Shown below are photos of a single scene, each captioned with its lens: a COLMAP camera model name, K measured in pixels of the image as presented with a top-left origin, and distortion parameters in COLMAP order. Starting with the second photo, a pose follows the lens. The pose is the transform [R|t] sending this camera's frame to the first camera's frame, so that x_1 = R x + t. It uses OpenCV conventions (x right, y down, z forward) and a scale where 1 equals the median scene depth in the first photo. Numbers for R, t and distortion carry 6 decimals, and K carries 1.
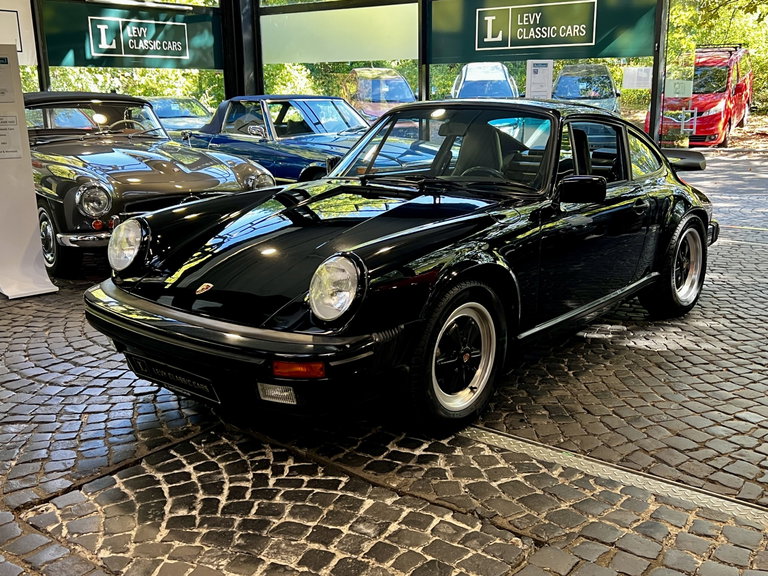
lens RADIAL K [[813.8, 0, 384.3], [0, 813.8, 286.5], [0, 0, 1]] dist [0.013979, 0.000000]
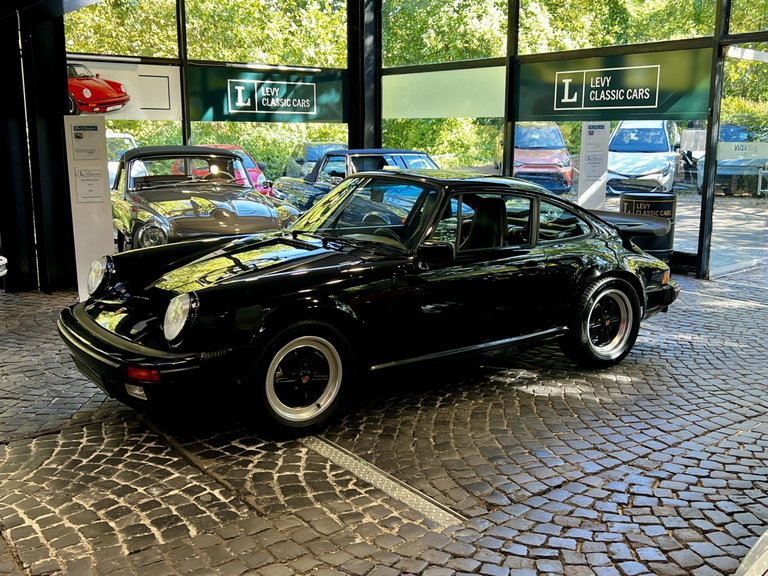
lens RADIAL K [[813.8, 0, 386.8], [0, 813.8, 288.9], [0, 0, 1]] dist [0.013979, 0.000000]
pose [[0.965529, 0.060880, -0.253075, 0.191933], [-0.071504, 0.996895, -0.032987, -0.007565], [0.250281, 0.049946, 0.966884, -0.072058]]
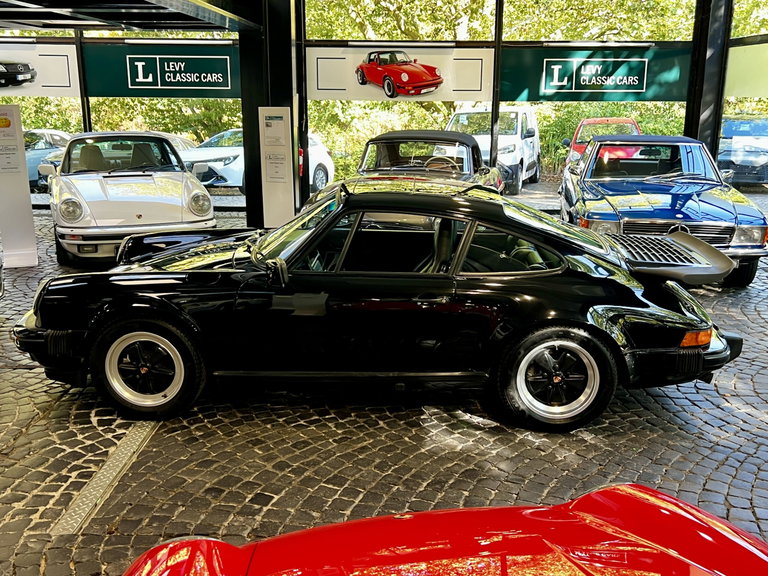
lens RADIAL K [[778.7, 0, 382.0], [0, 778.7, 291.8], [0, 0, 1]] dist [0.017158, 0.000000]
pose [[0.605931, 0.206823, -0.768161, 0.481019], [-0.193090, 0.974974, 0.110195, -0.096192], [0.771728, 0.081553, 0.630702, 0.165769]]
